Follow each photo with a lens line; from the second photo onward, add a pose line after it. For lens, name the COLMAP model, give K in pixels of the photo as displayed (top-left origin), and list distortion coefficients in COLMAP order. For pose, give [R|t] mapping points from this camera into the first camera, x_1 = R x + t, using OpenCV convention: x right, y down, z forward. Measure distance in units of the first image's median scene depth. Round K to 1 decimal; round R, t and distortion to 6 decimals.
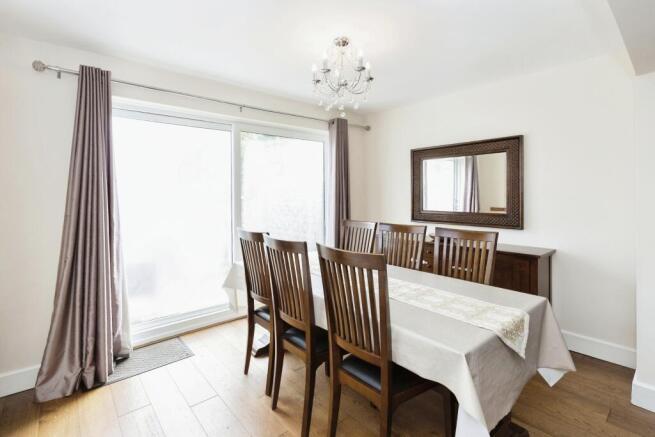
lens RADIAL K [[307.3, 0, 327.7], [0, 307.3, 196.0], [0, 0, 1]] dist [0.001498, 0.000610]
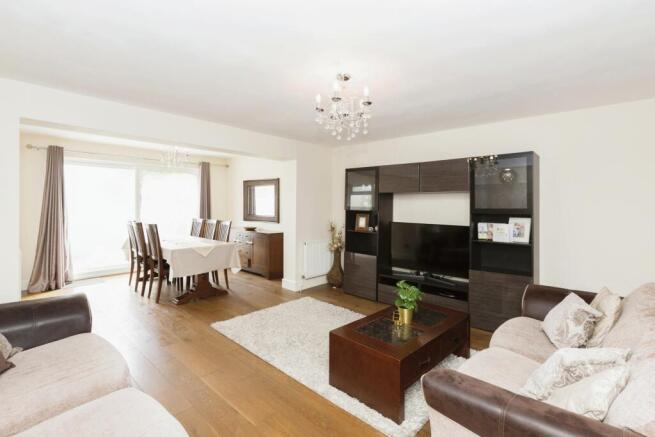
lens RADIAL K [[301.4, 0, 325.3], [0, 301.4, 207.3], [0, 0, 1]] dist [-0.000658, -0.000502]
pose [[0.995088, 0.009089, 0.098581, 0.900036], [-0.009712, 0.999936, 0.005848, -0.014716], [-0.098521, -0.006777, 0.995112, -1.263698]]
